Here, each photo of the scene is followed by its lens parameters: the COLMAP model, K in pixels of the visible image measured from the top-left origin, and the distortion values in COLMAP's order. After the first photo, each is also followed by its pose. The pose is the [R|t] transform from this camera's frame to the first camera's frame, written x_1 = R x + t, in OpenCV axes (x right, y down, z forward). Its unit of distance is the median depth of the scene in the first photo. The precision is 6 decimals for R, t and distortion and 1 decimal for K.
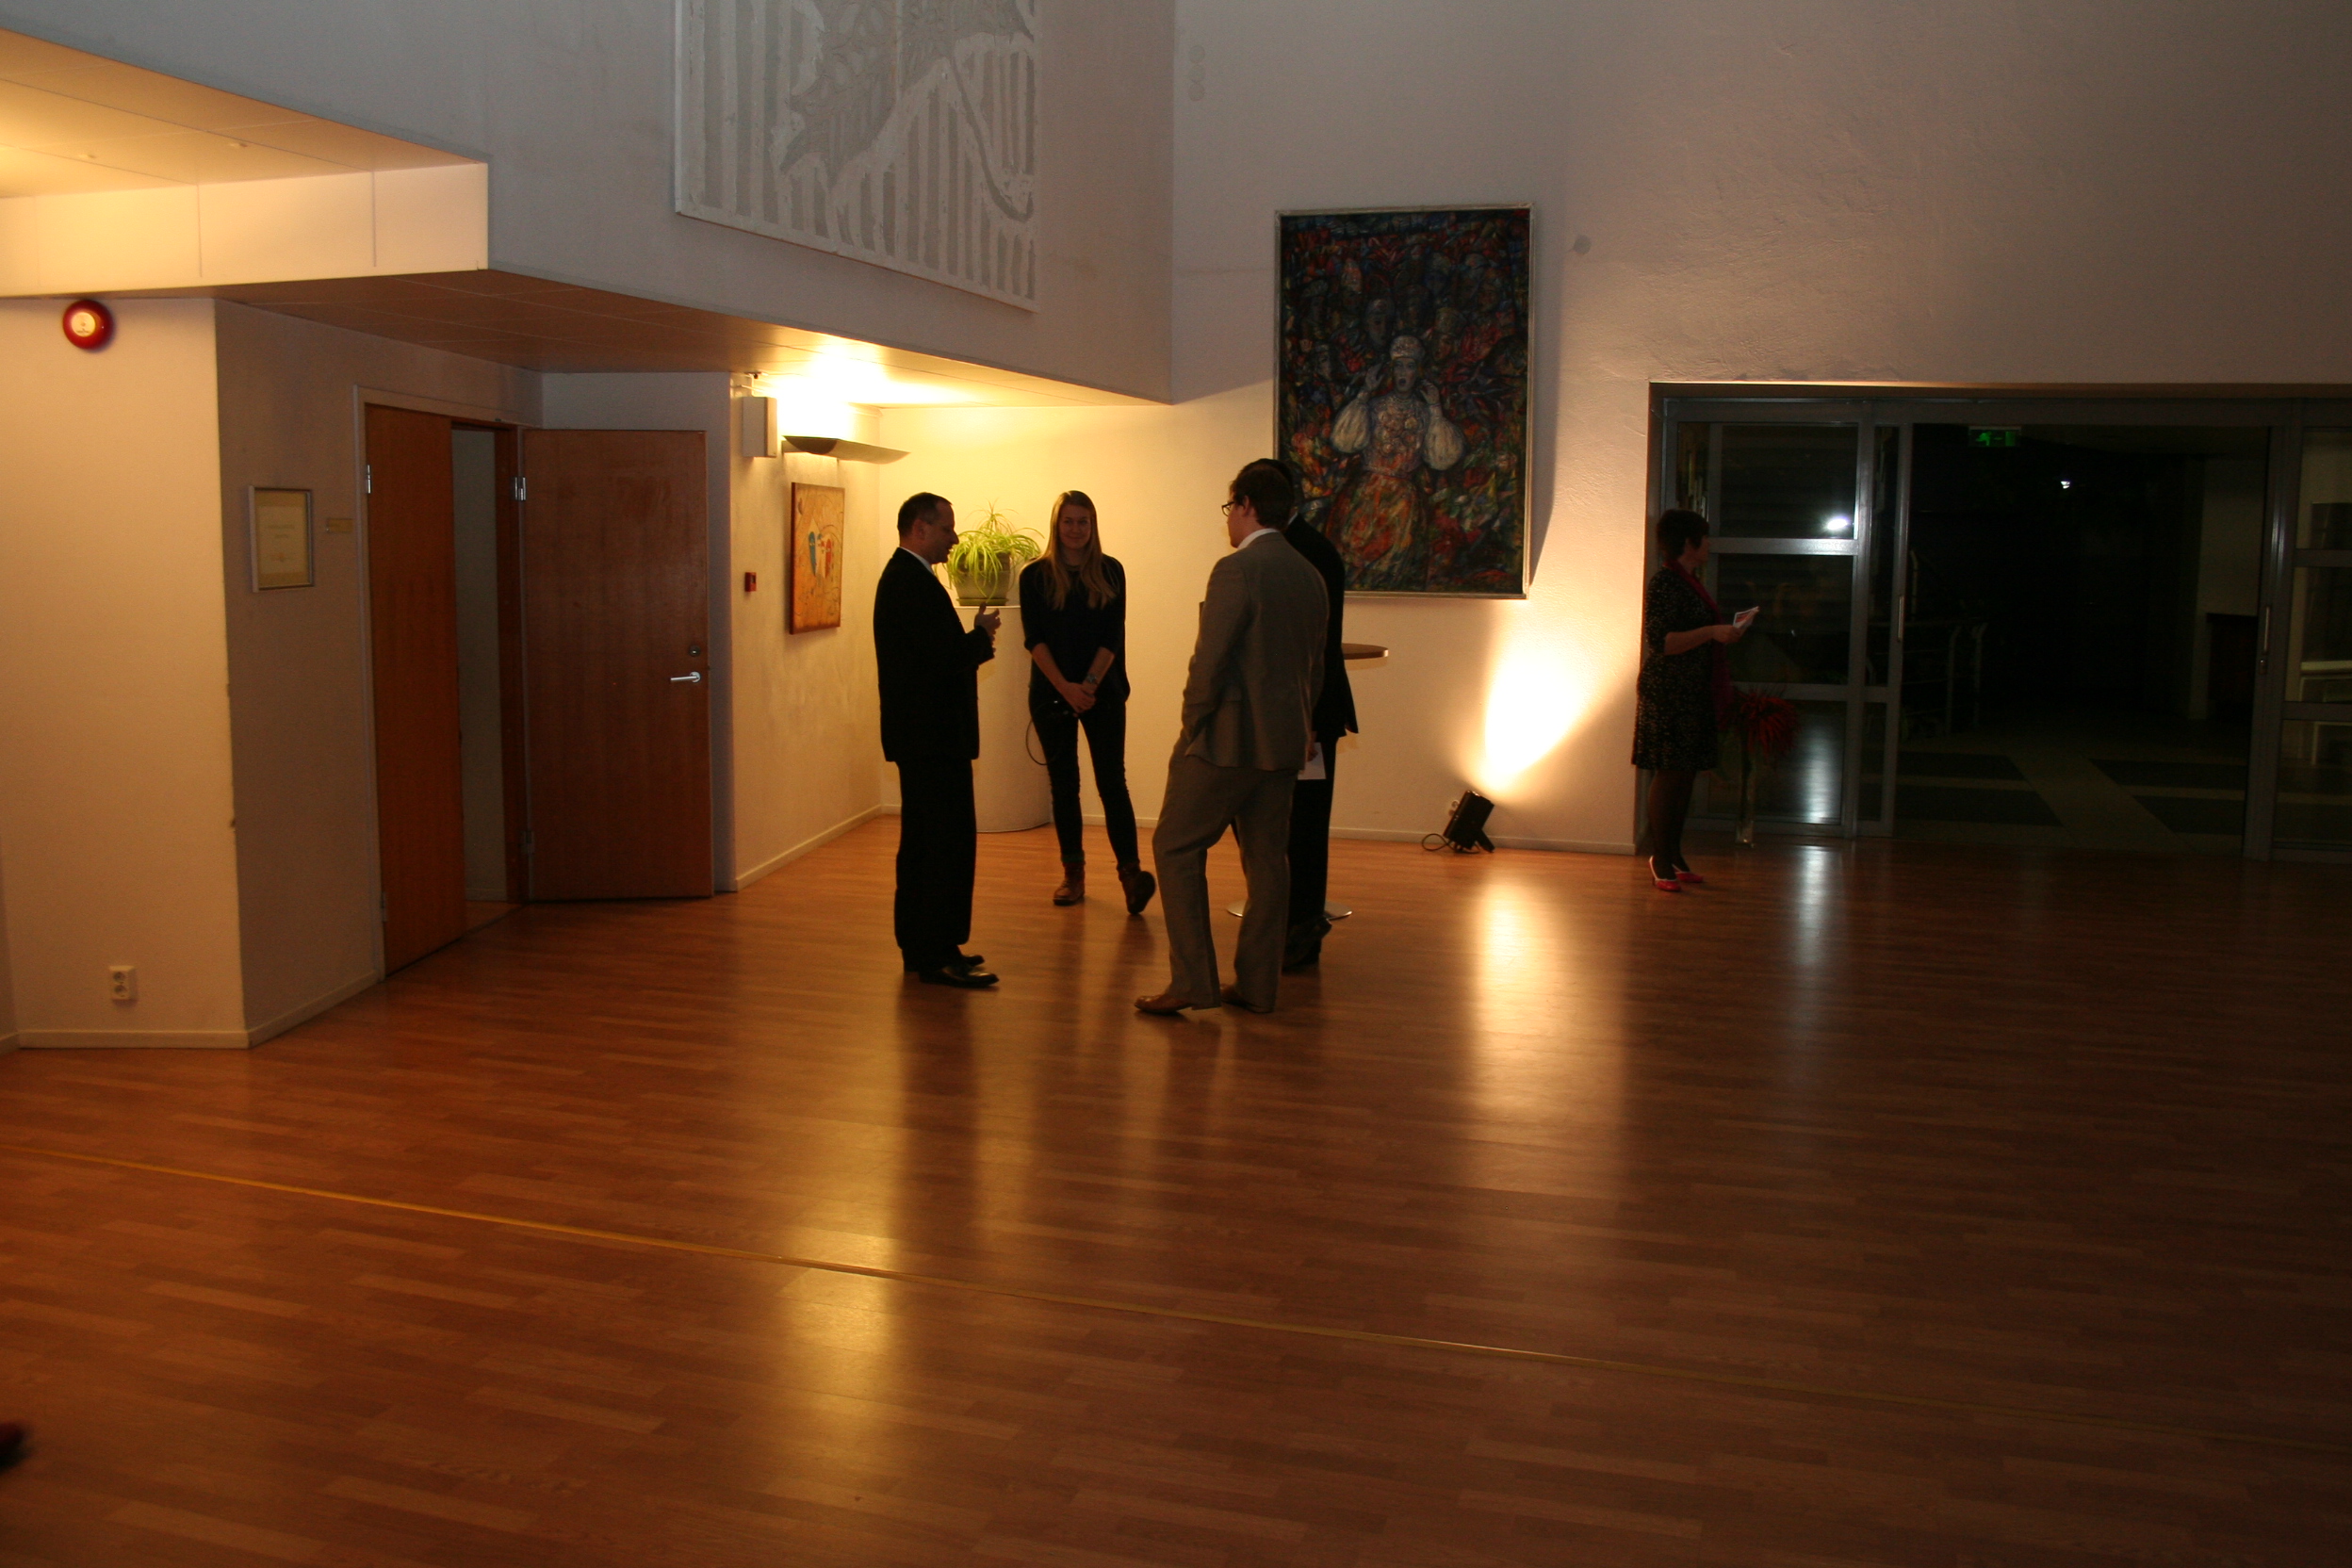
lens RADIAL K [[2124.4, 0, 1182.4], [0, 2124.4, 781.8], [0, 0, 1]] dist [-0.120103, 0.051364]
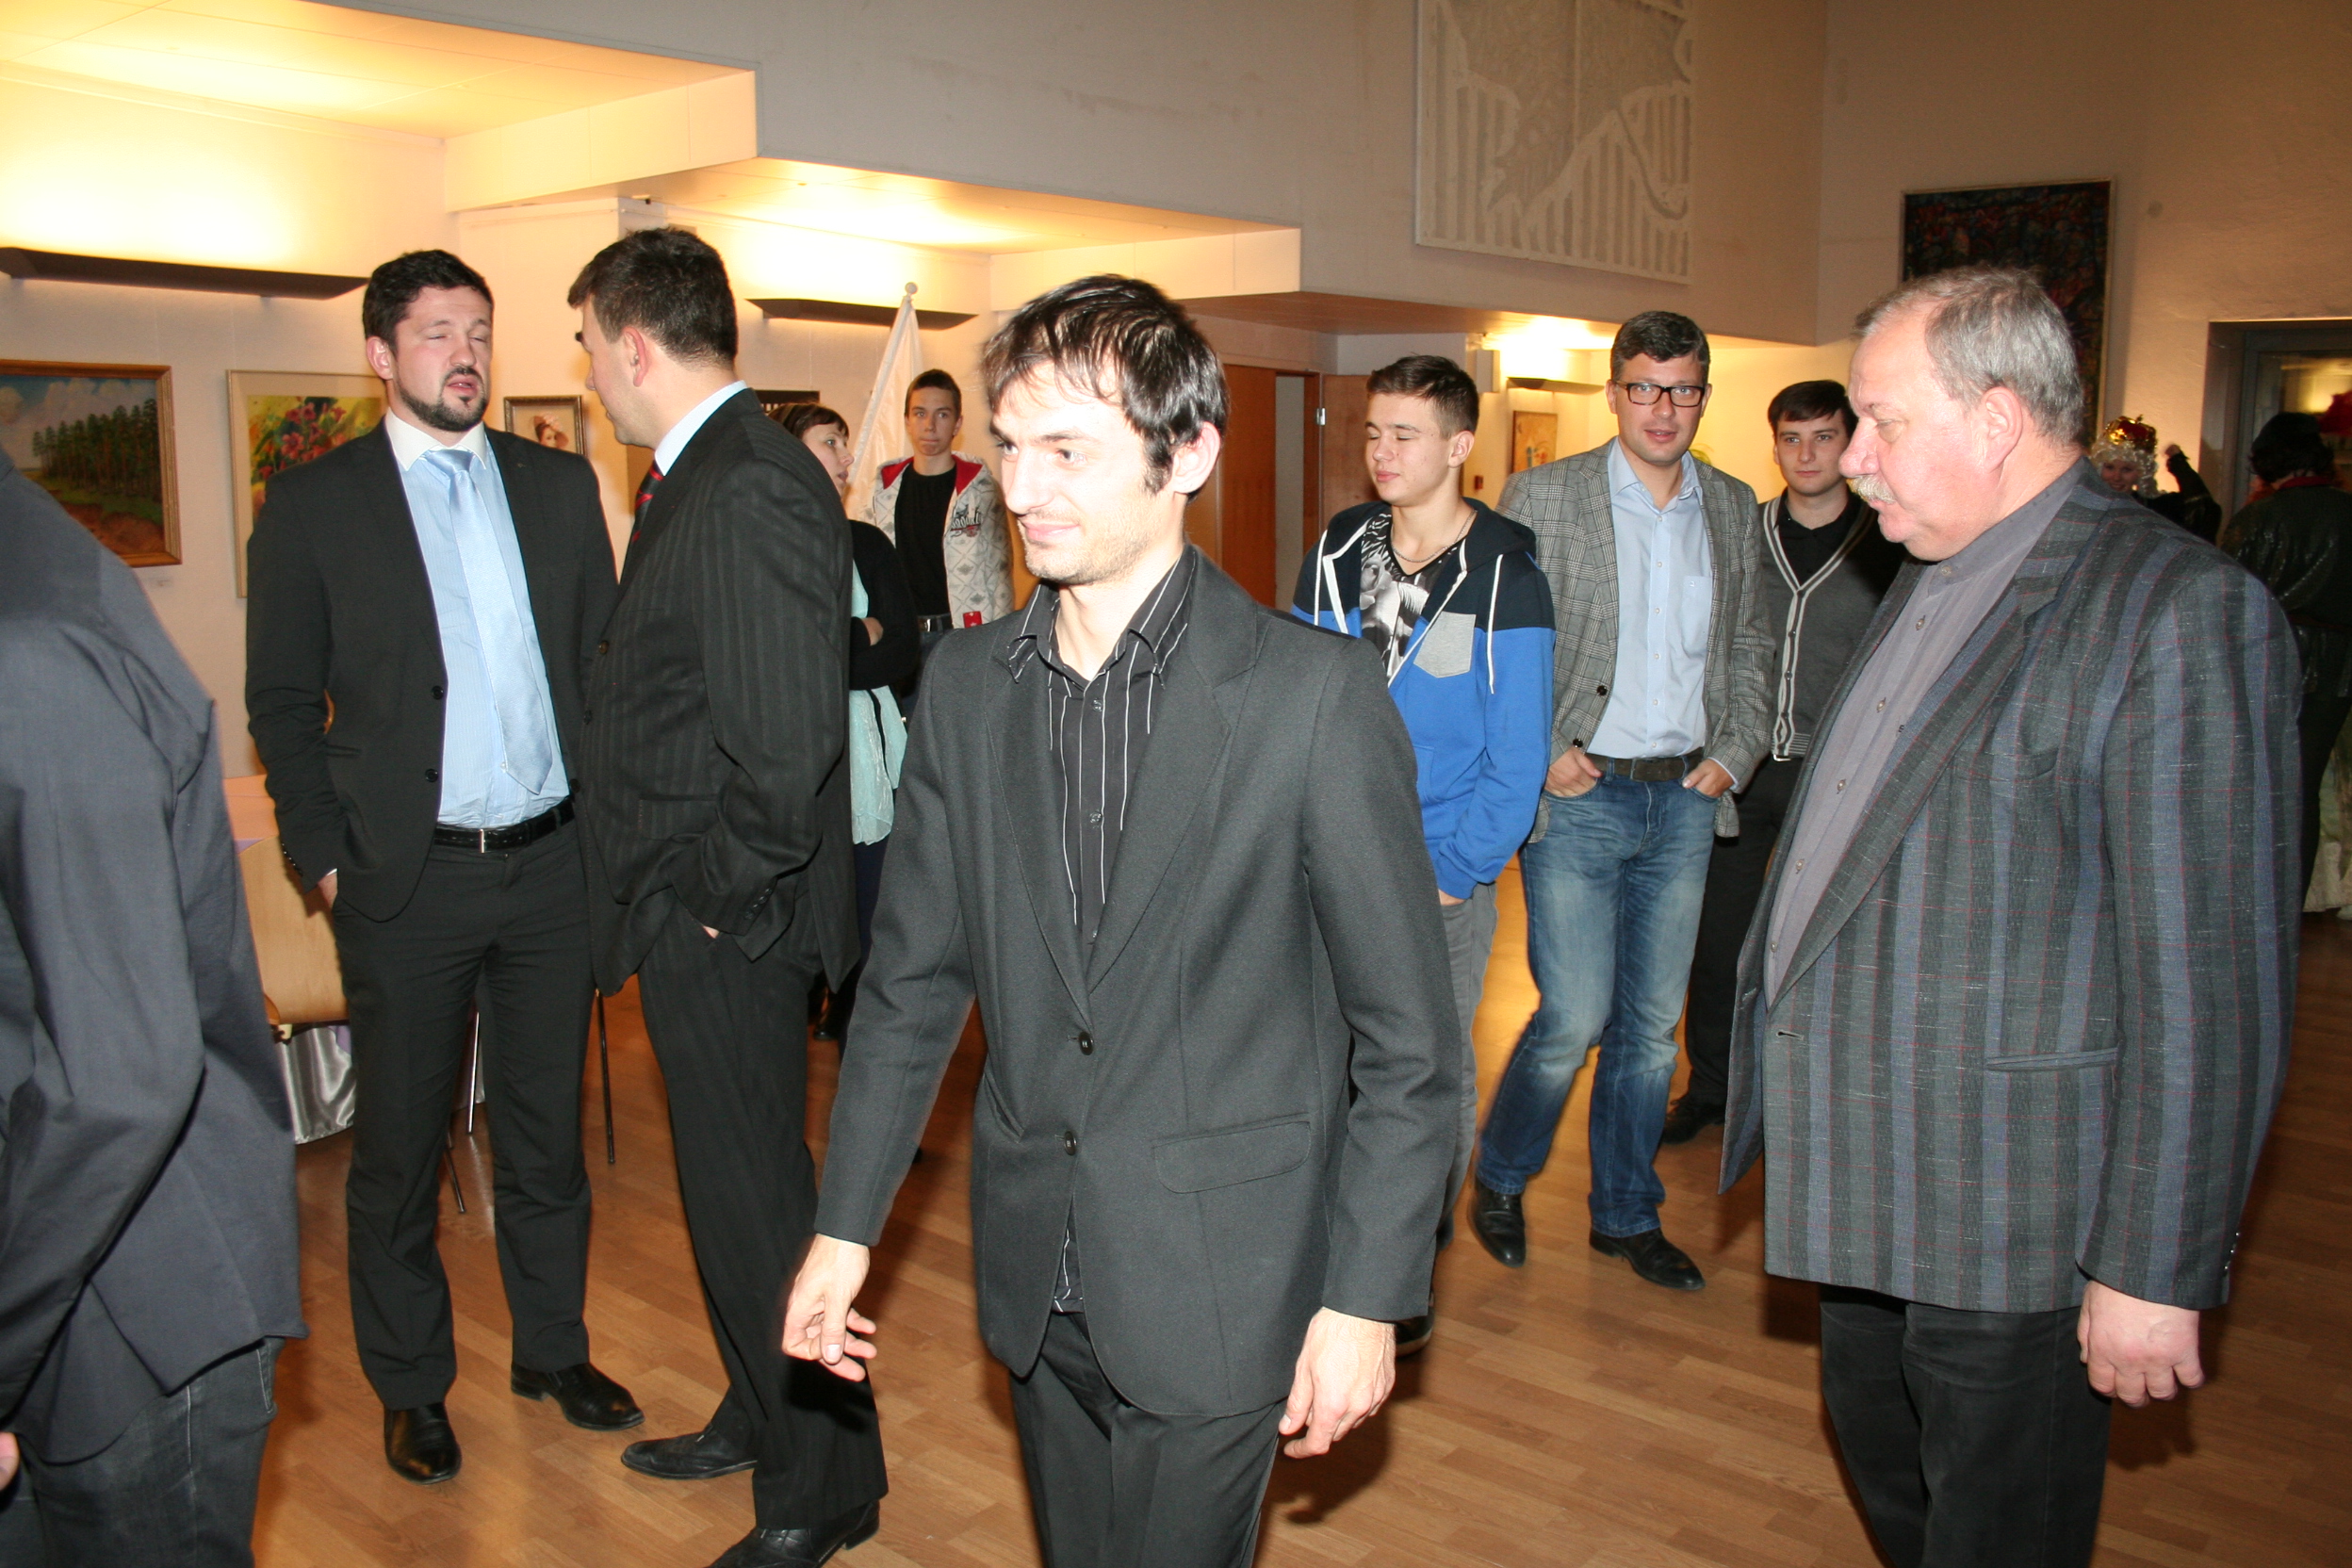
lens RADIAL K [[2124.4, 0, 1174.2], [0, 2124.4, 786.6], [0, 0, 1]] dist [-0.120103, 0.051364]
pose [[0.930320, 0.044200, -0.364077, 0.109816], [-0.030884, 0.998627, 0.042320, 0.046715], [0.365447, -0.028127, 0.930407, -0.332304]]
